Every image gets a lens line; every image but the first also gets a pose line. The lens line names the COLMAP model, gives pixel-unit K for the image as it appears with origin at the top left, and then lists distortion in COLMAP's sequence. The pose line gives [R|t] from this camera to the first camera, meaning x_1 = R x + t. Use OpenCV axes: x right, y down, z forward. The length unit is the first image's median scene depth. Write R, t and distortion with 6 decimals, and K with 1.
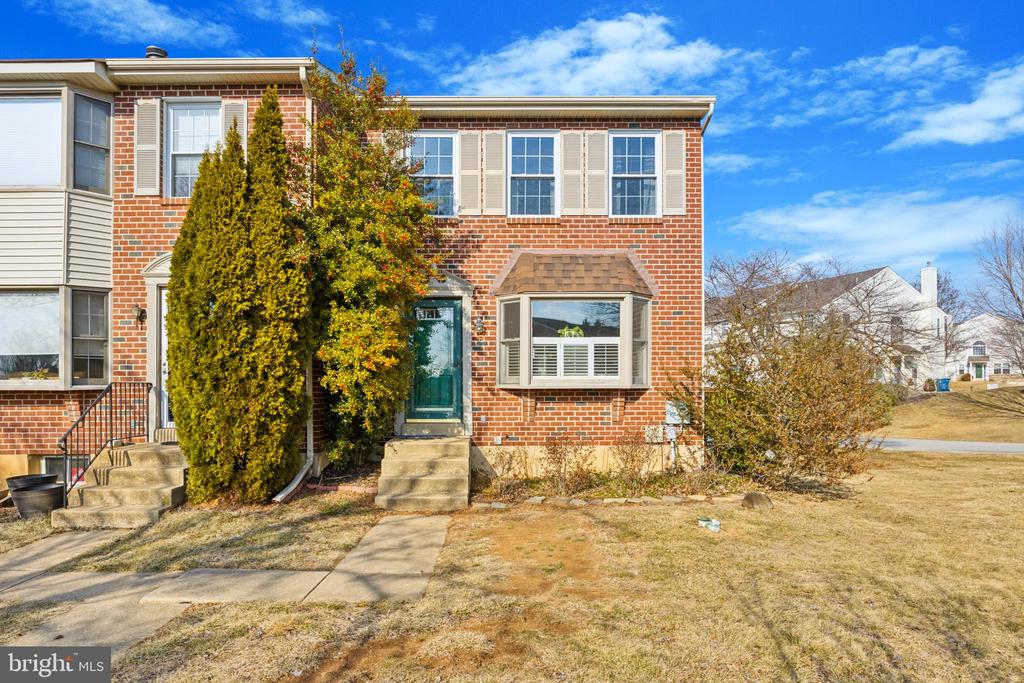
lens RADIAL K [[670.1, 0, 512.8], [0, 670.1, 350.0], [0, 0, 1]] dist [-0.004812, -0.002055]
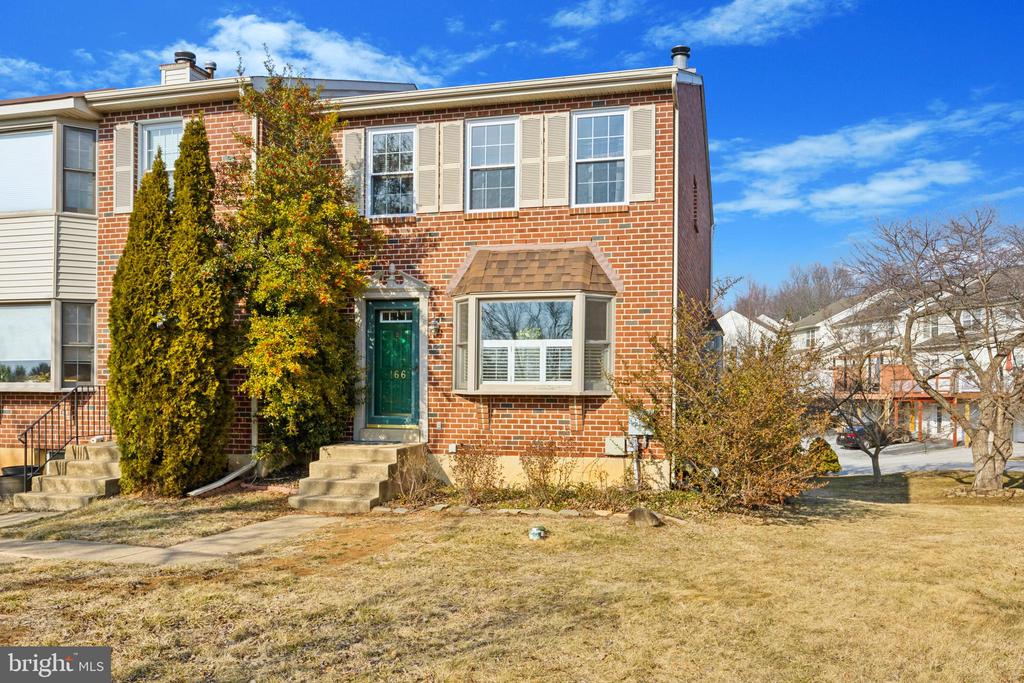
lens RADIAL K [[868.6, 0, 511.9], [0, 868.6, 344.7], [0, 0, 1]] dist [0.006734, -0.005216]
pose [[0.960619, -0.006068, -0.277802, 0.404801], [0.007517, 0.999963, 0.004152, -0.016978], [0.277767, -0.006077, 0.960629, -0.164207]]
